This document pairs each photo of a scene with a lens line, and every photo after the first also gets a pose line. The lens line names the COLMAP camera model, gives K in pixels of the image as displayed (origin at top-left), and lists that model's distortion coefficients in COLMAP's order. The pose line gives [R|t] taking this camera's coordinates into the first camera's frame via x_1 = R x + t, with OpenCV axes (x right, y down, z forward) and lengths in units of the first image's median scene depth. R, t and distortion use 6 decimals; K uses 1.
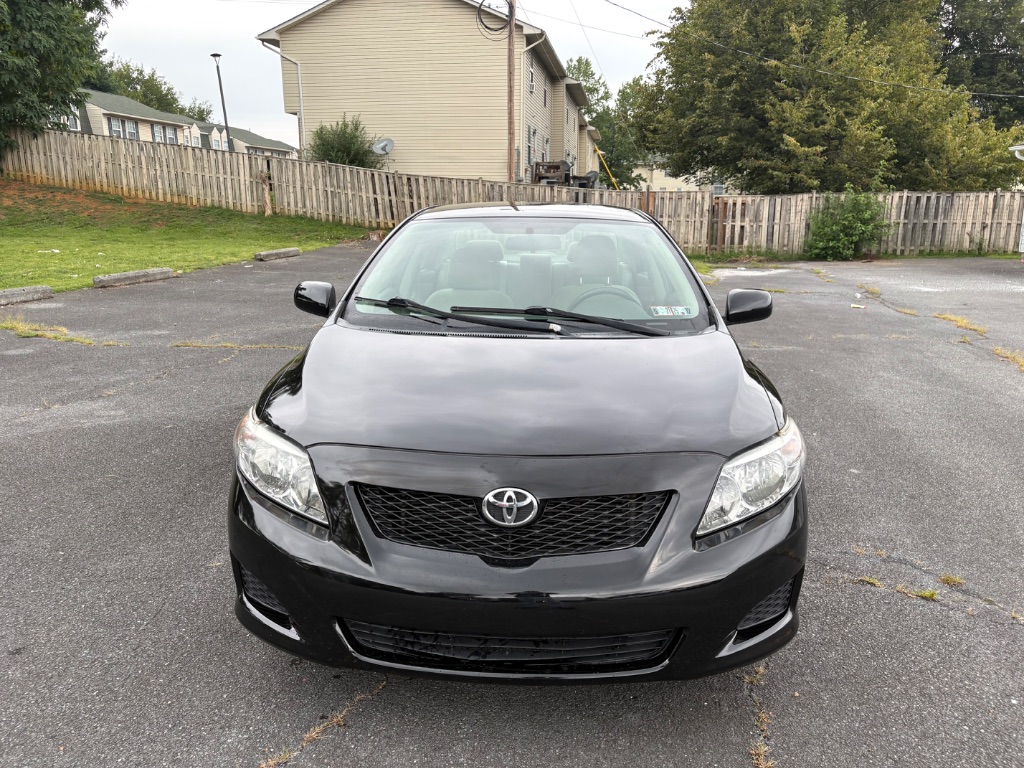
lens RADIAL K [[772.9, 0, 517.7], [0, 772.9, 379.5], [0, 0, 1]] dist [0.054404, -0.049854]
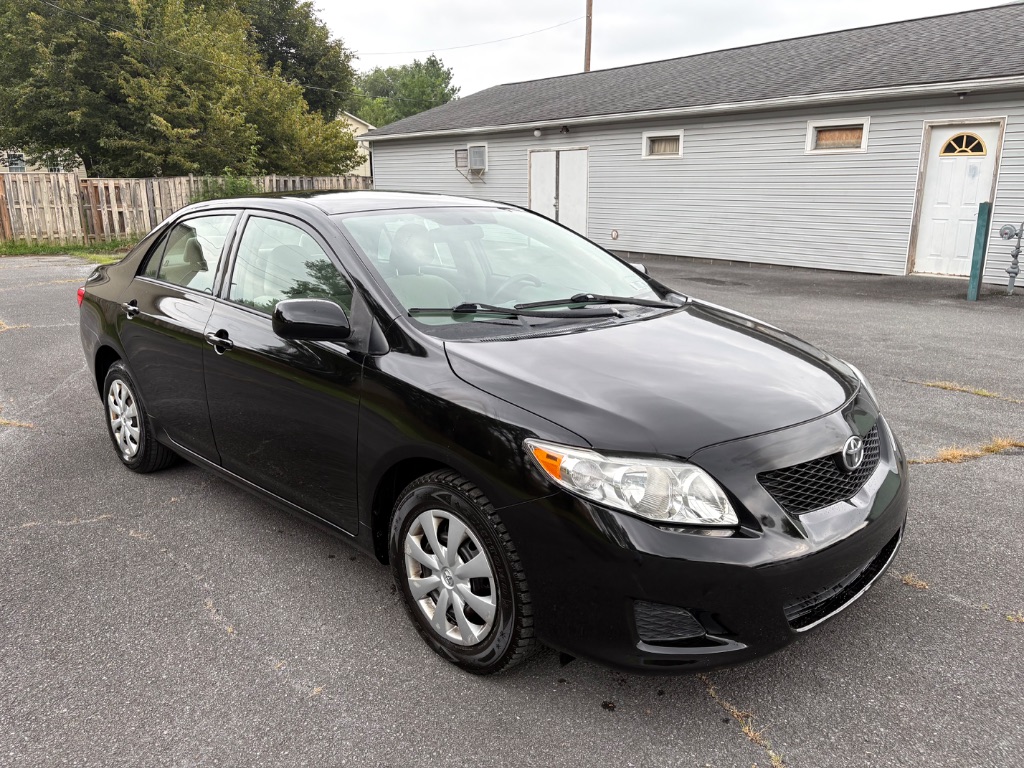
lens RADIAL K [[772.9, 0, 507.0], [0, 772.9, 386.4], [0, 0, 1]] dist [0.054404, -0.049854]
pose [[0.663484, -0.198280, 0.721439, -0.118450], [0.176072, 0.978543, 0.107015, -0.014439], [-0.727178, 0.056023, 0.684159, 0.049494]]
